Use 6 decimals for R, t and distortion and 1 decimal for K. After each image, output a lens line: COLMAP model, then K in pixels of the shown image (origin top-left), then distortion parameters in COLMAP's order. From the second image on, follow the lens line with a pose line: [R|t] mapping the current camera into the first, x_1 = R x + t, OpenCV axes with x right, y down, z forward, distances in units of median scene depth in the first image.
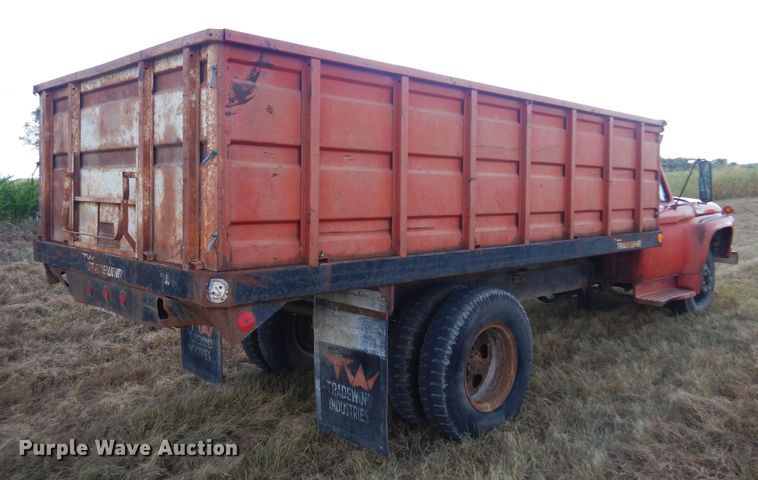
lens RADIAL K [[626.1, 0, 380.7], [0, 626.1, 209.0], [0, 0, 1]] dist [0.007781, -0.001009]
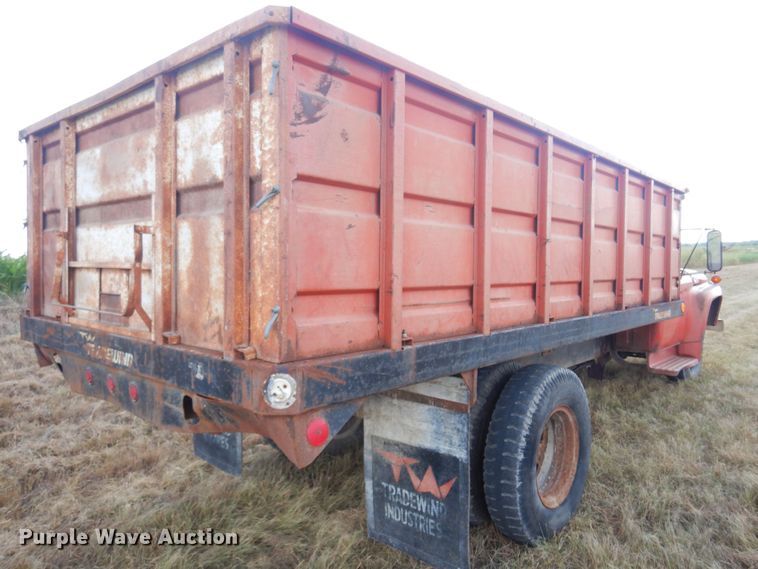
lens RADIAL K [[550.4, 0, 379.0], [0, 550.4, 284.5], [0, 0, 1]] dist [0.003562, 0.001470]
pose [[0.998611, -0.003576, 0.052567, -0.133734], [0.003310, 0.999981, 0.005138, 0.007534], [-0.052584, -0.004957, 0.998604, 0.284261]]
